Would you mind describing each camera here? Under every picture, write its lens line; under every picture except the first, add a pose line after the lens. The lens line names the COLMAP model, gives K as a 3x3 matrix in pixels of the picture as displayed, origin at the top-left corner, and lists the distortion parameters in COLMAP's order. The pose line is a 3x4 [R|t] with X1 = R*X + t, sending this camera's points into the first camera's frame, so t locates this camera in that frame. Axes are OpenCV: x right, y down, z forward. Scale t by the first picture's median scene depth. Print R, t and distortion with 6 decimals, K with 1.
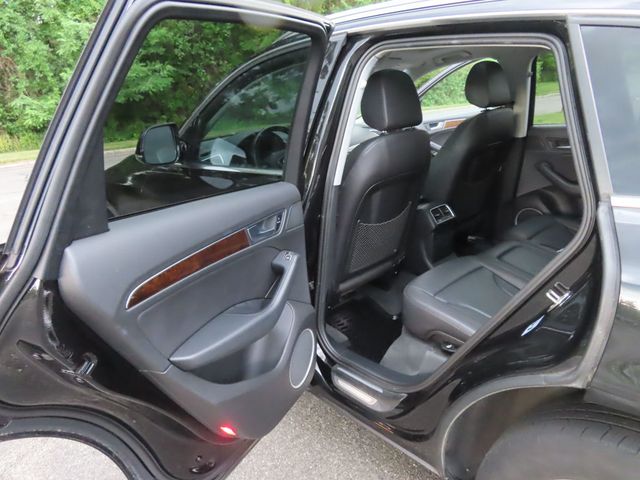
lens RADIAL K [[457.3, 0, 320.0], [0, 457.3, 240.0], [0, 0, 1]] dist [-0.004555, -0.004483]
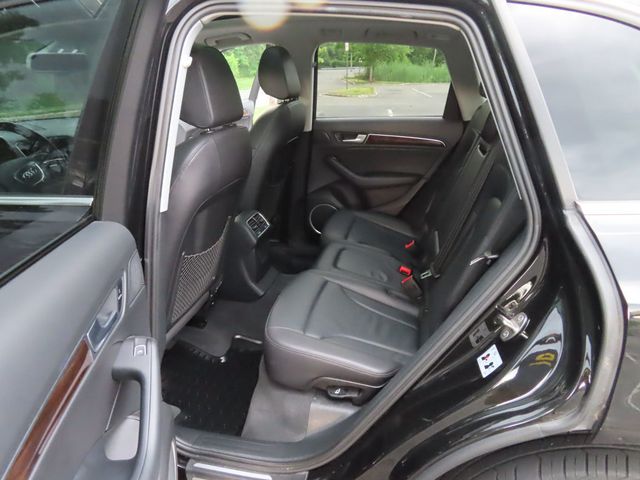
lens RADIAL K [[458.7, 0, 320.0], [0, 458.7, 240.0], [0, 0, 1]] dist [-0.004113, -0.000891]
pose [[0.825507, -0.148422, 0.544526, -0.127924], [0.140354, 0.988479, 0.056654, -0.073247], [-0.546662, 0.029658, 0.836828, 0.274295]]
